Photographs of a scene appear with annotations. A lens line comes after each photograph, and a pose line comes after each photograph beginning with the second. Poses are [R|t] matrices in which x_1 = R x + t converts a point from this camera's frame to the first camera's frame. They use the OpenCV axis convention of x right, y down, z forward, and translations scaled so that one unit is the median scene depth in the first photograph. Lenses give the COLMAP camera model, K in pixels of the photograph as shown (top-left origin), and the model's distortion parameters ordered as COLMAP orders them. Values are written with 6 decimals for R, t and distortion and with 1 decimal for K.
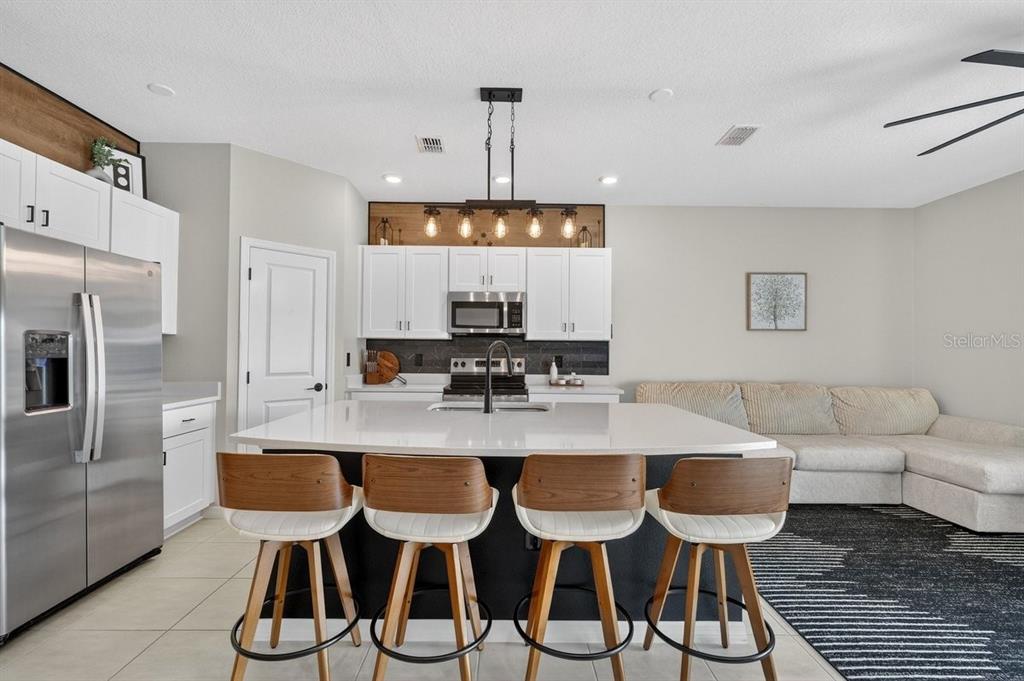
lens RADIAL K [[455.1, 0, 513.4], [0, 455.1, 342.4], [0, 0, 1]] dist [0.005462, -0.002273]
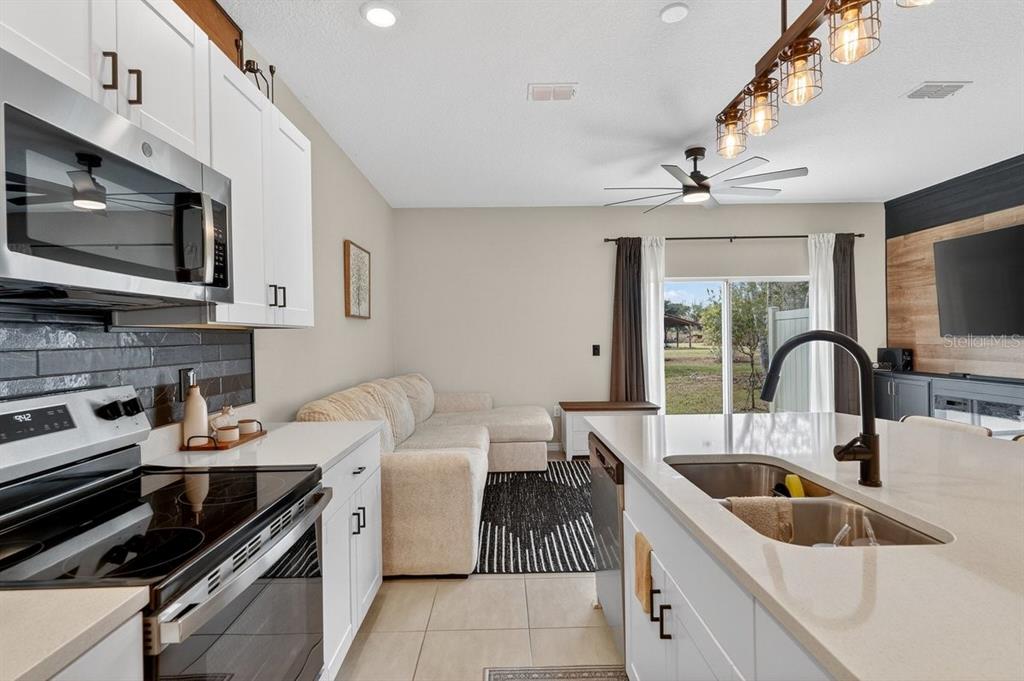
lens RADIAL K [[489.9, 0, 505.6], [0, 489.9, 335.7], [0, 0, 1]] dist [-0.004109, 0.000064]
pose [[0.009862, -0.007377, 0.999924, -0.346993], [-0.000079, 0.999973, 0.007378, -0.000711], [-0.999951, -0.000152, 0.009861, 0.853159]]
